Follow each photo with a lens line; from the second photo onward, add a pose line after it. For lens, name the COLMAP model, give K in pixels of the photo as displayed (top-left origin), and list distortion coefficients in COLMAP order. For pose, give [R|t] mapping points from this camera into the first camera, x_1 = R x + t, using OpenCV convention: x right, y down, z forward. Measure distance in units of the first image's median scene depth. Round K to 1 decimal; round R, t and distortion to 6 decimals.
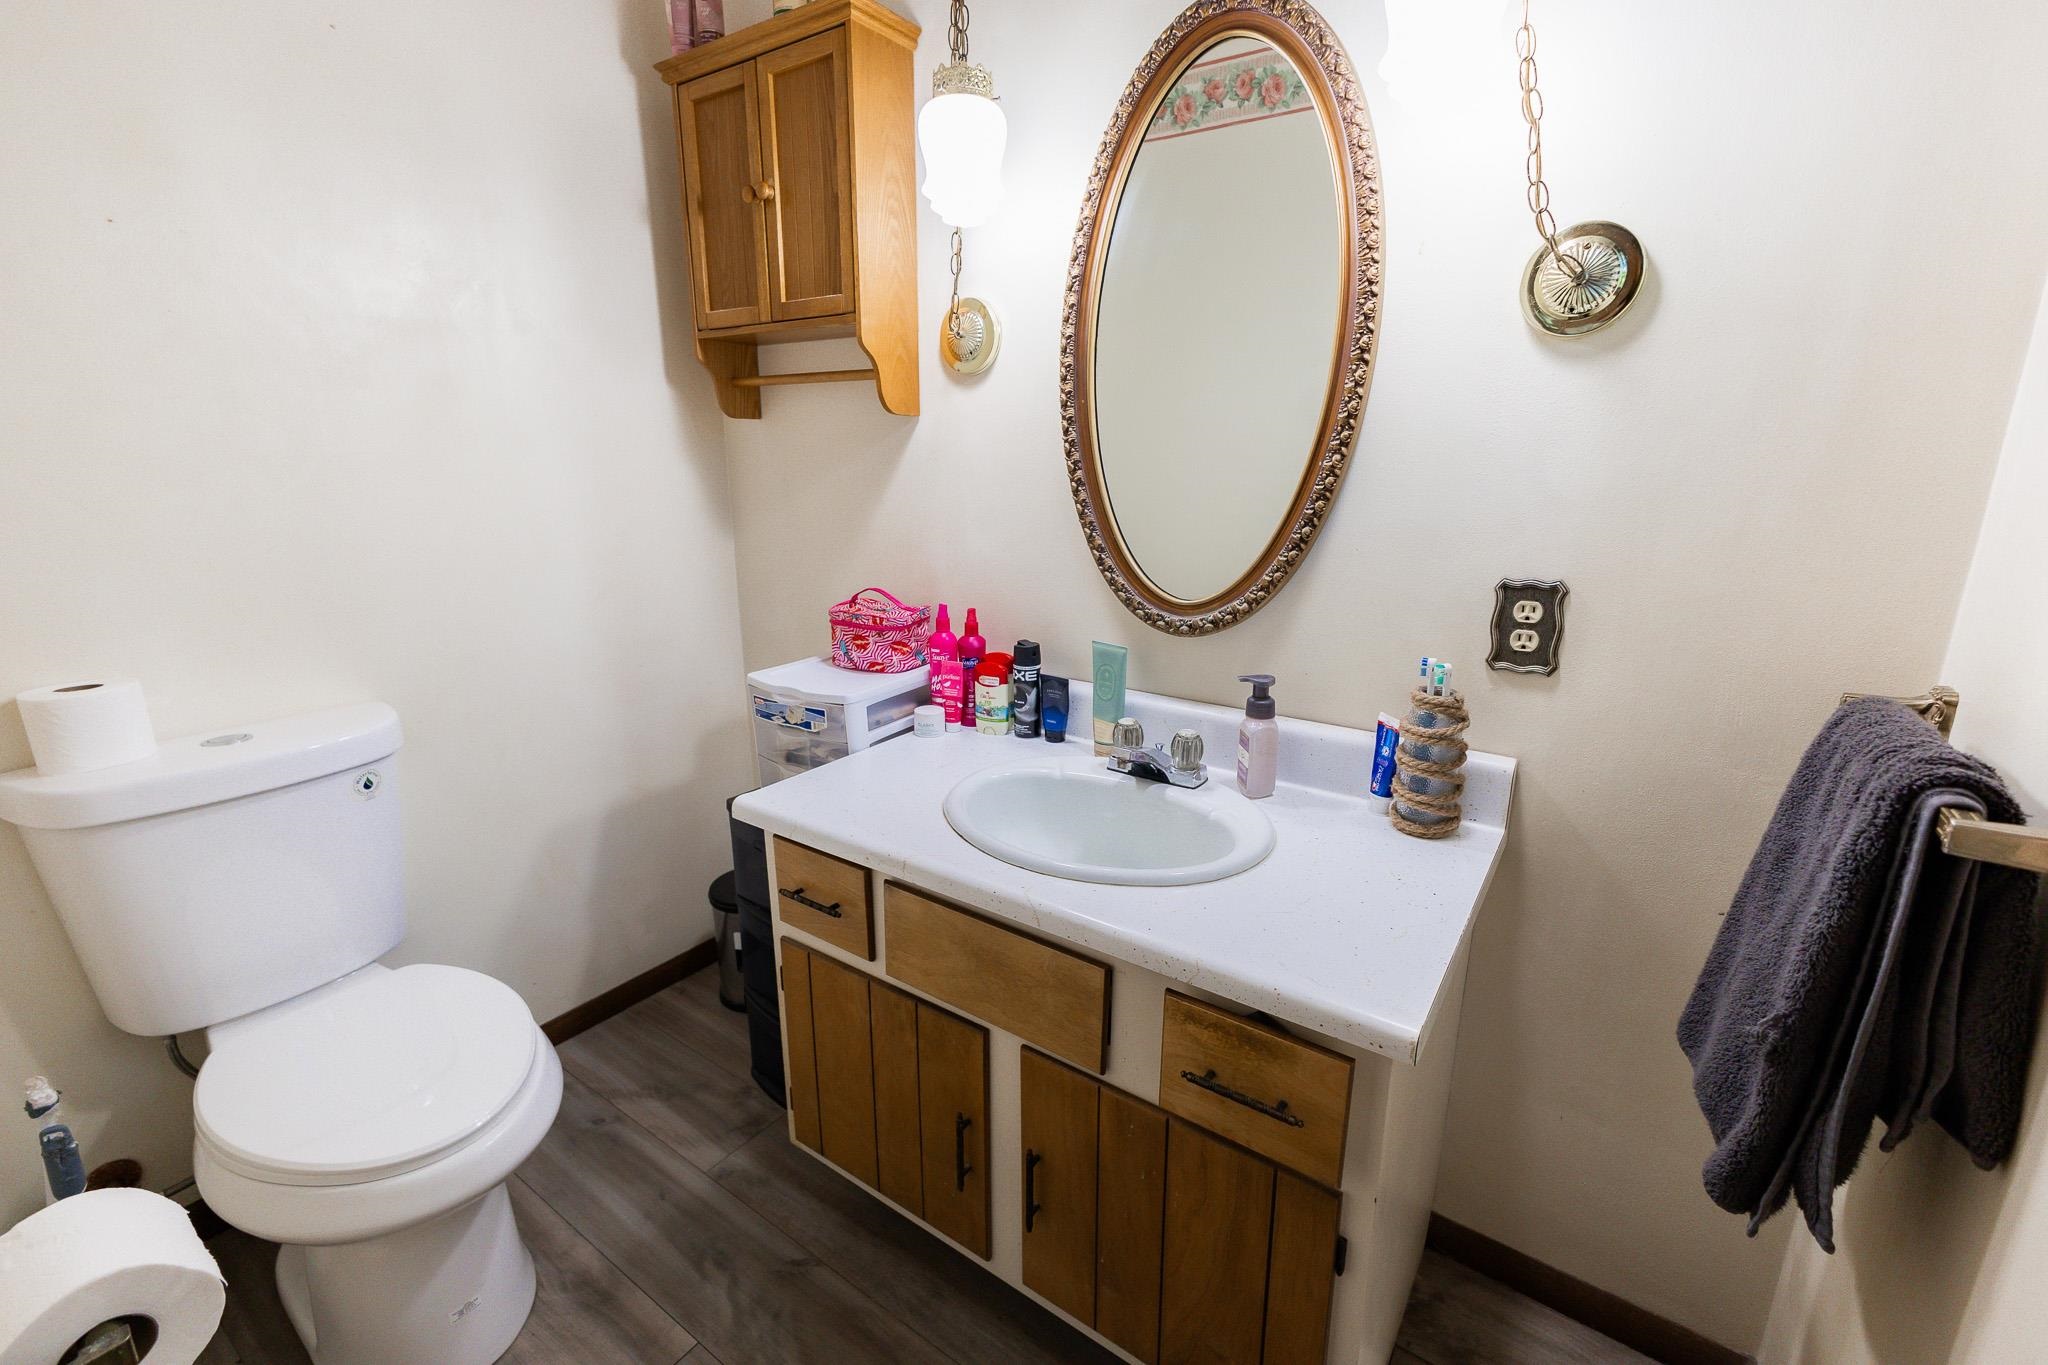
lens RADIAL K [[884.0, 0, 1024.5], [0, 884.0, 682.1], [0, 0, 1]] dist [0.004258, 0.000678]
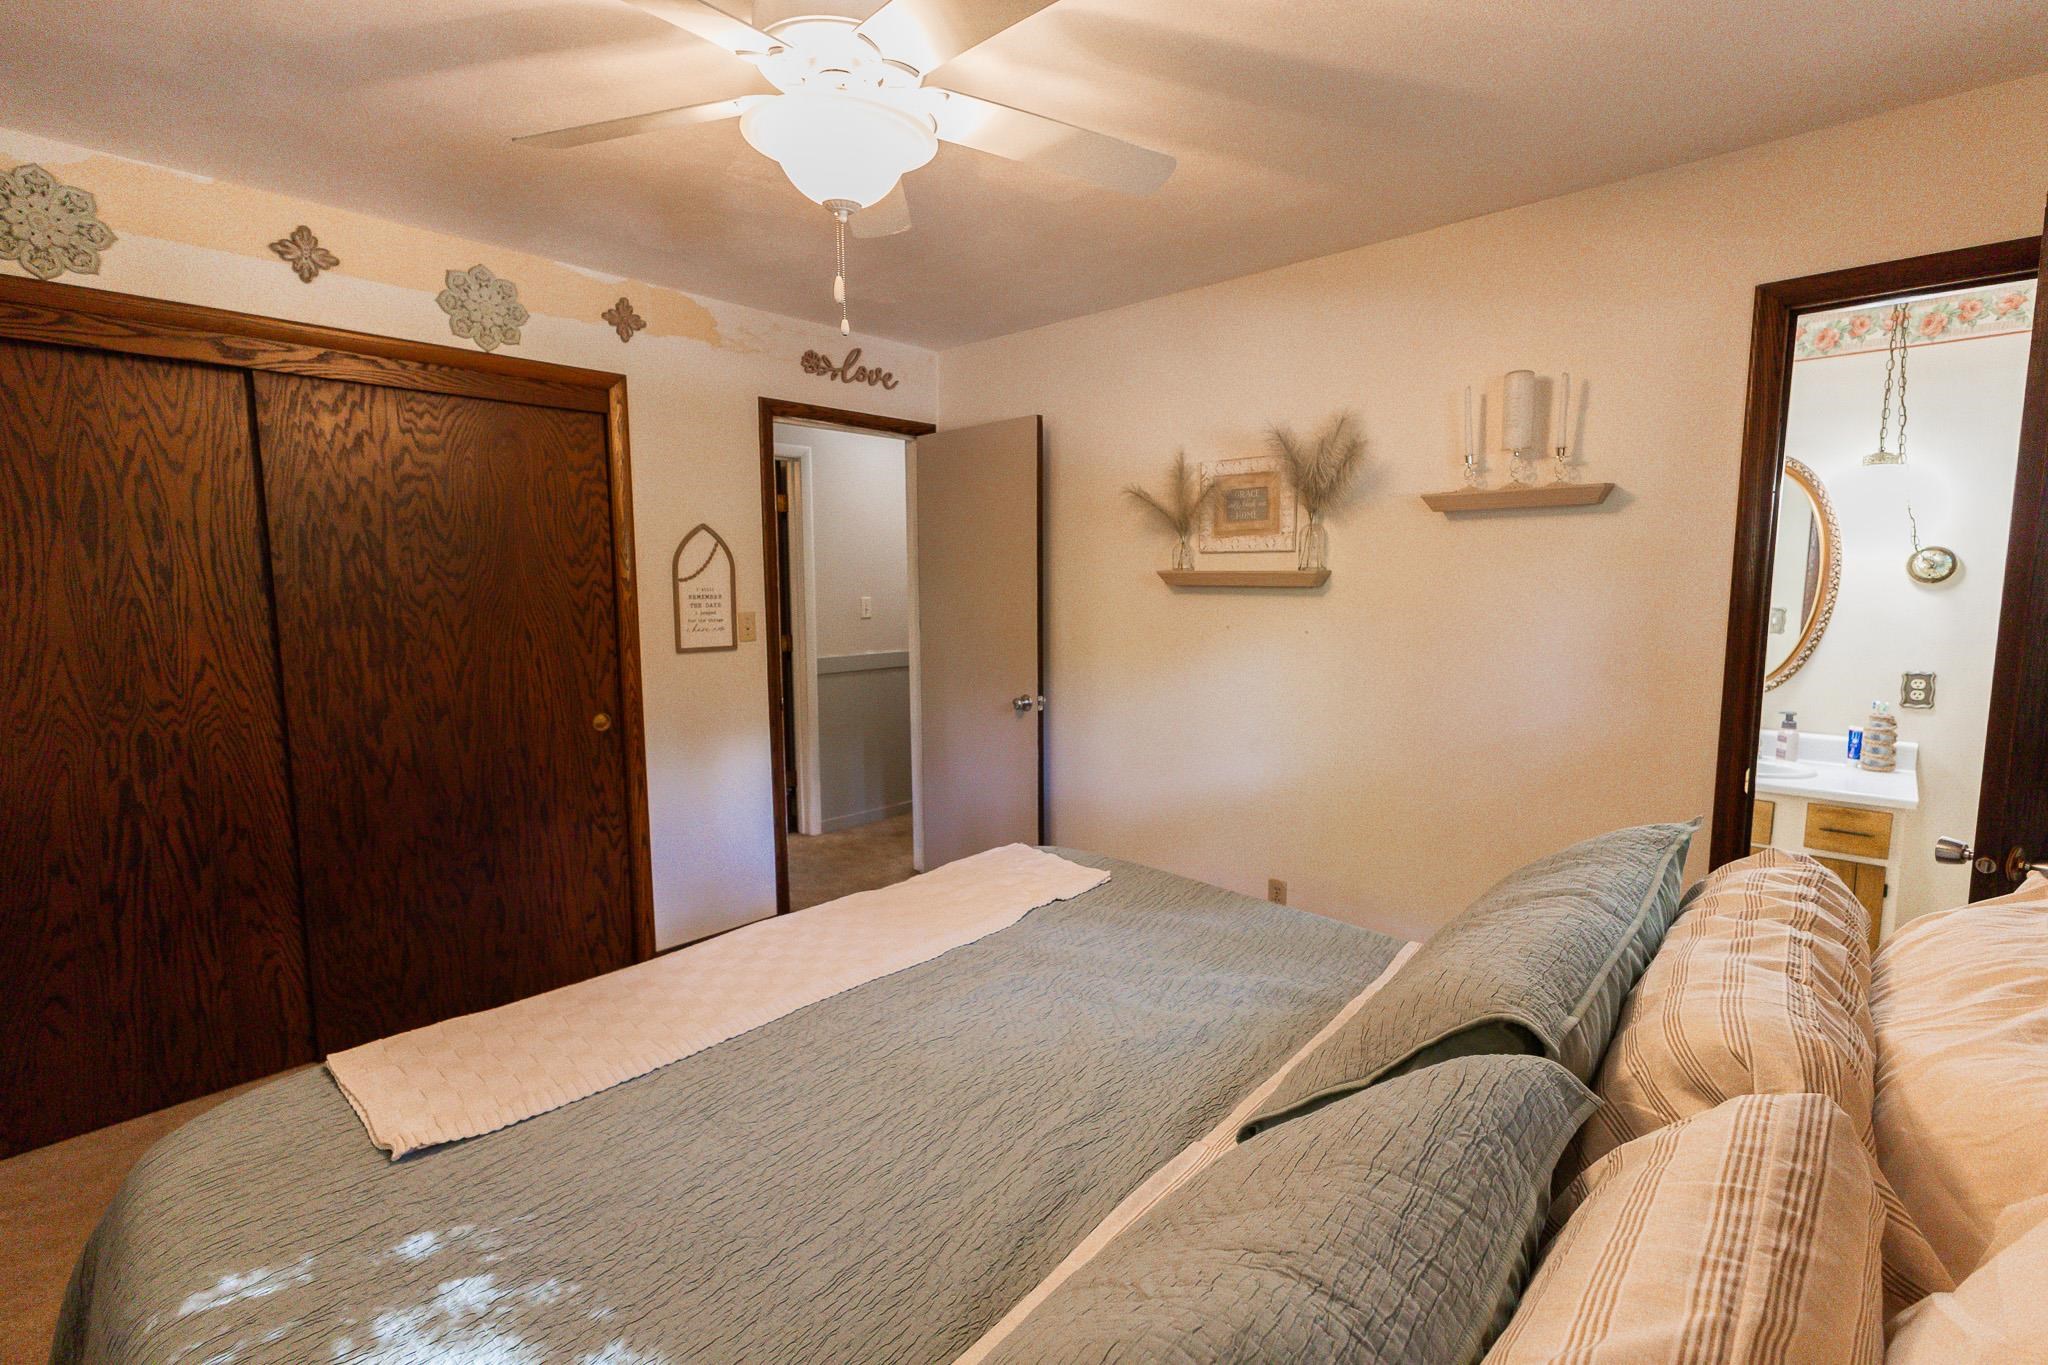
lens RADIAL K [[884.0, 0, 1022.3], [0, 884.0, 679.4], [0, 0, 1]] dist [0.004258, 0.000678]
pose [[0.986410, 0.013989, -0.163706, -1.576159], [-0.039904, 0.986934, -0.156104, 0.413609], [0.159384, 0.160515, 0.974080, -1.931648]]
